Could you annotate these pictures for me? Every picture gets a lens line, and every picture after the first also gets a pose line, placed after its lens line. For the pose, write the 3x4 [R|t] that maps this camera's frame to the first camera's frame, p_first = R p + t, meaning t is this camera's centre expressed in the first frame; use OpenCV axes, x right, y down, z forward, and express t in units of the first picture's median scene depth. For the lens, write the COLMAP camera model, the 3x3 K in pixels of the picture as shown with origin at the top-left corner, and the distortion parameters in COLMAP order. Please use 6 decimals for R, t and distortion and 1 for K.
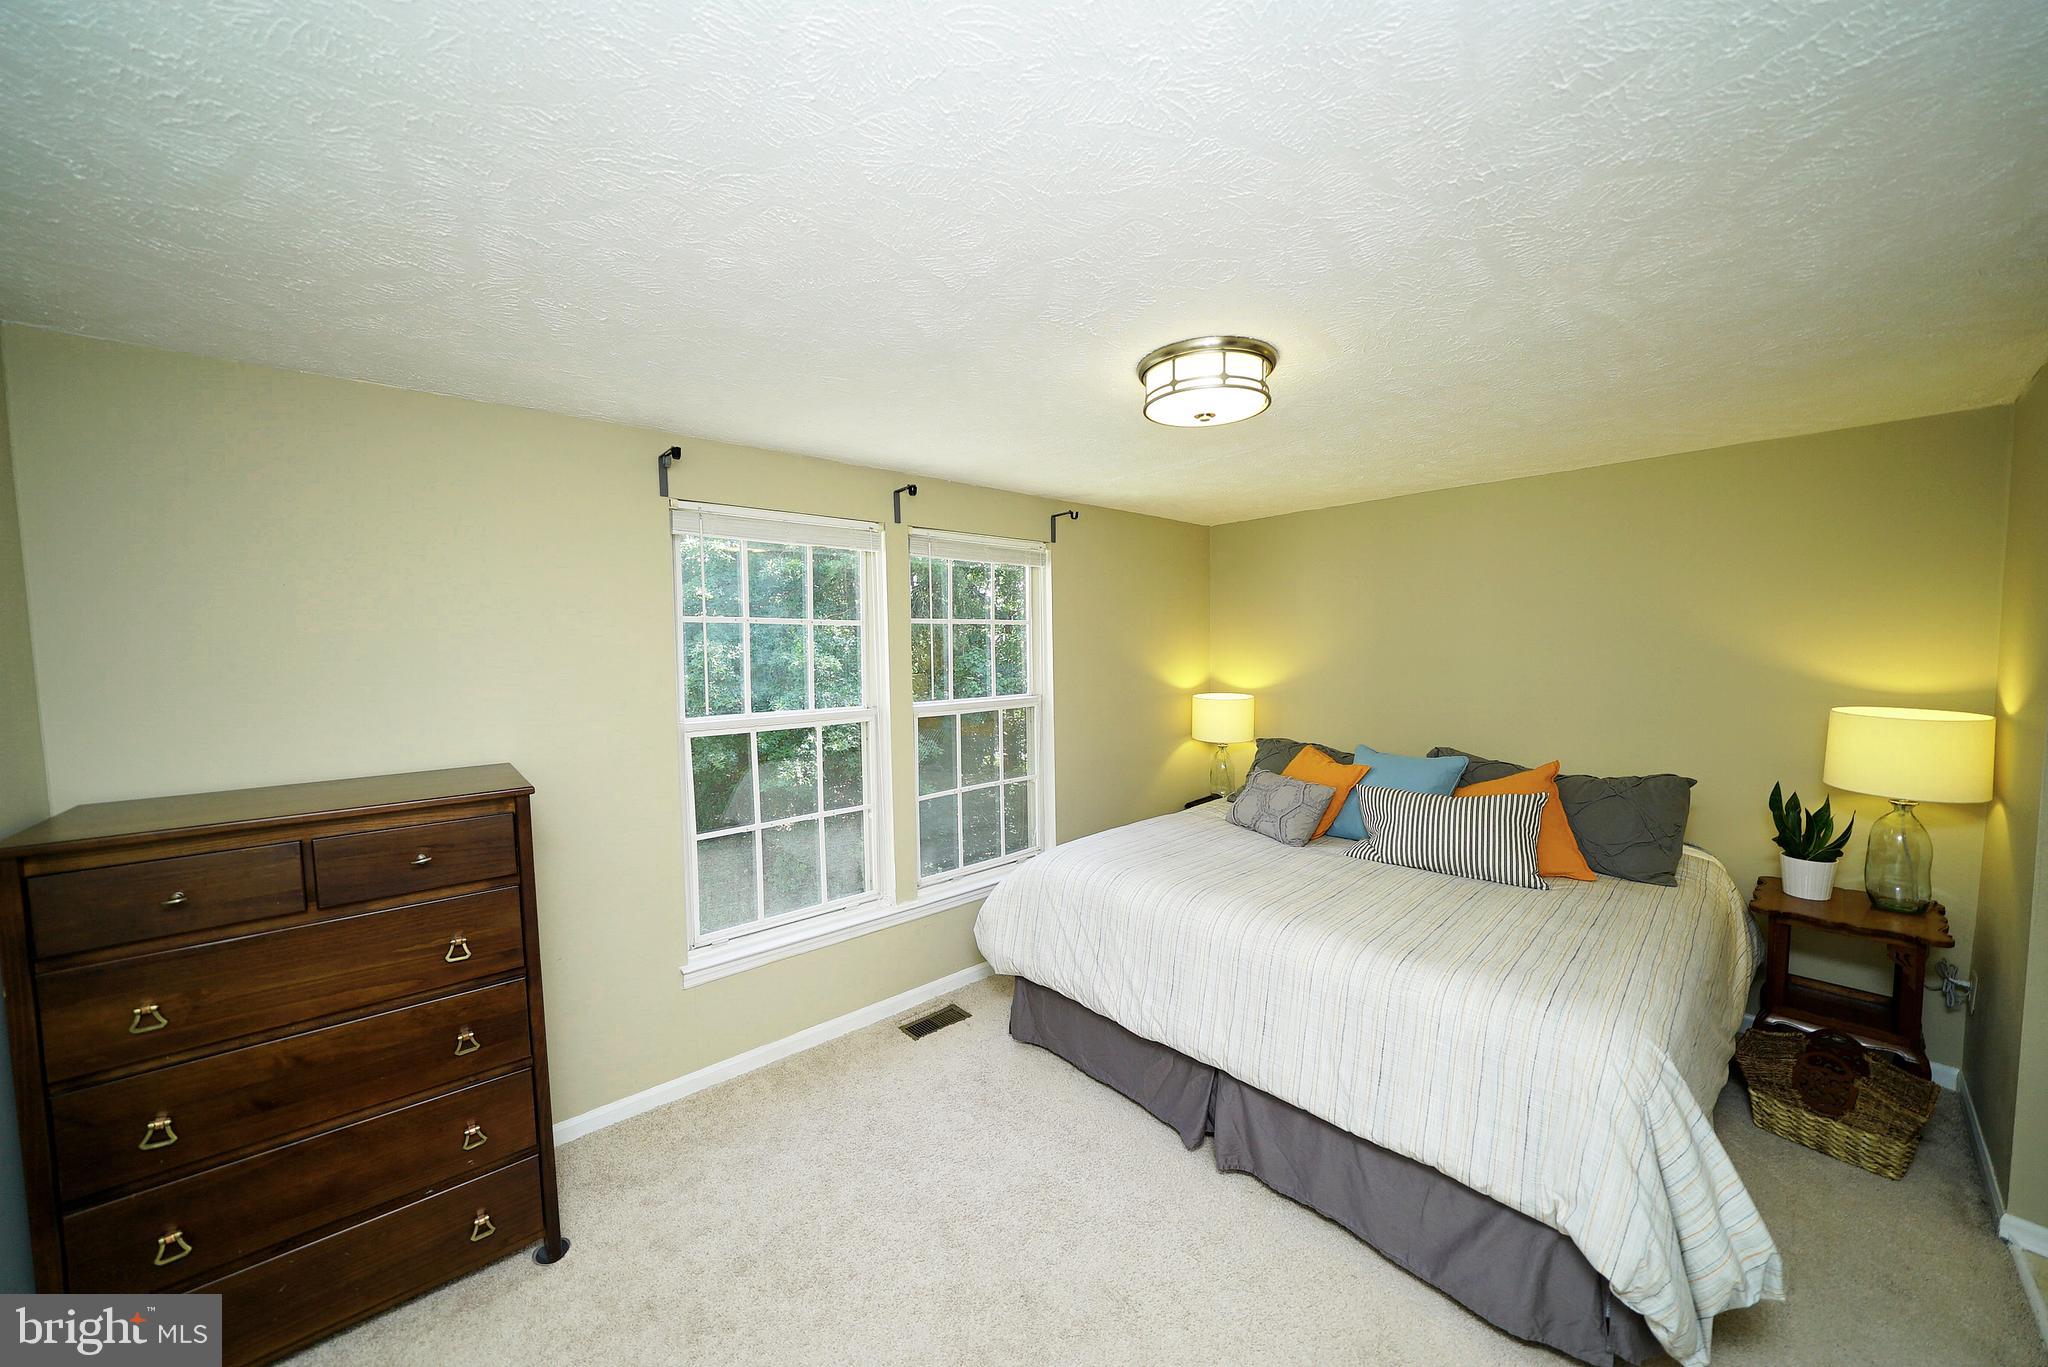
lens RADIAL K [[737.7, 0, 1021.4], [0, 737.7, 691.1], [0, 0, 1]] dist [-0.001262, -0.000161]
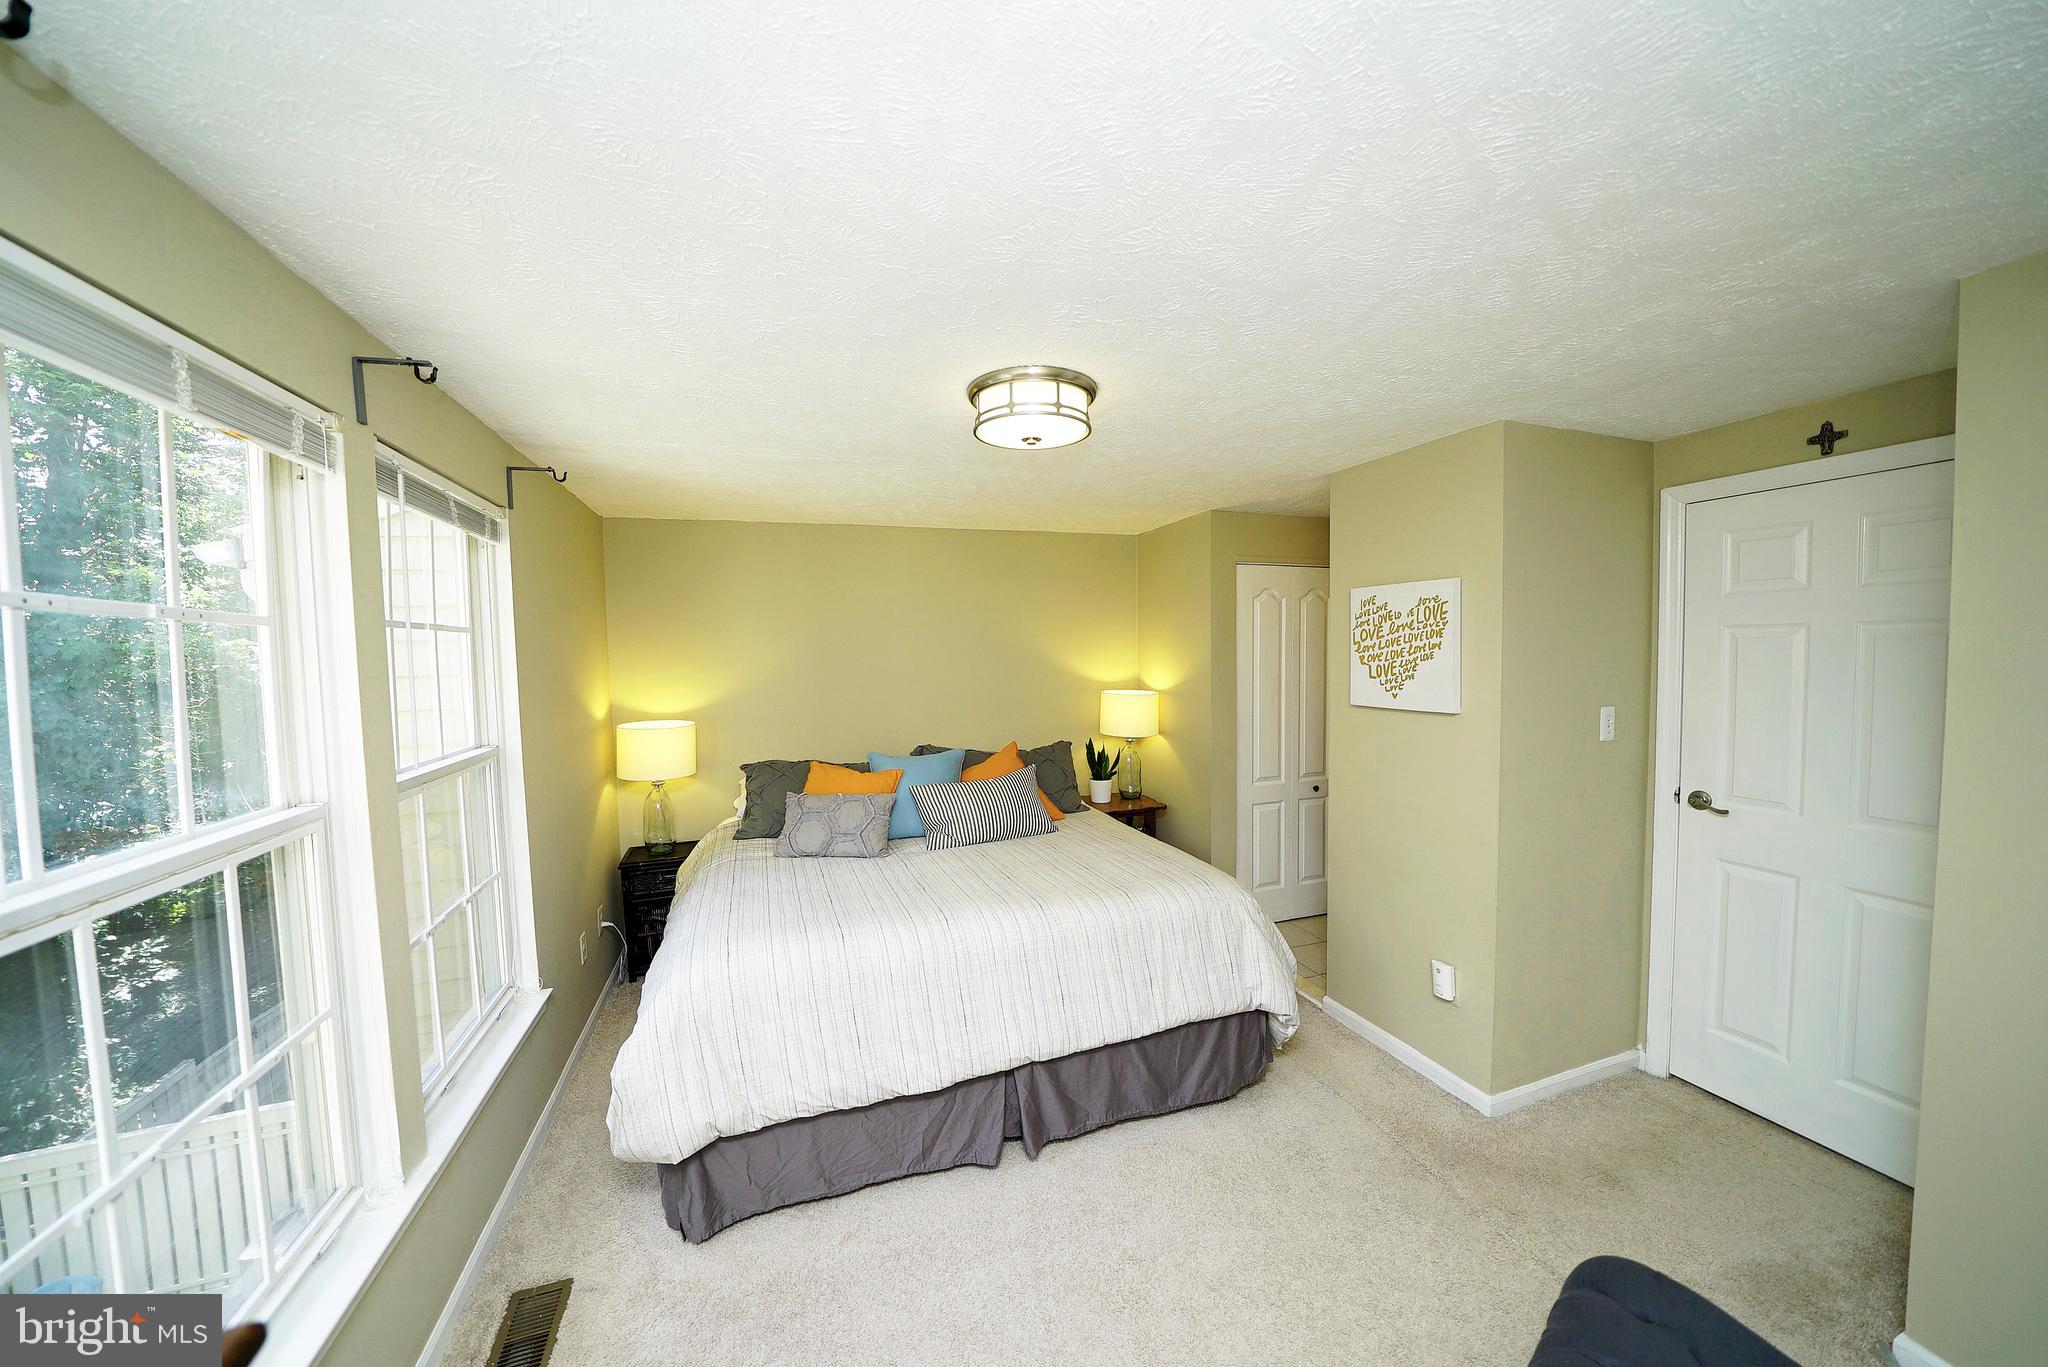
lens RADIAL K [[737.7, 0, 1021.4], [0, 737.7, 691.1], [0, 0, 1]] dist [-0.001262, -0.000161]
pose [[0.364697, -0.043652, 0.930103, -0.572124], [0.076212, 0.996948, 0.016906, -0.022627], [-0.928002, 0.064720, 0.366911, 0.504373]]
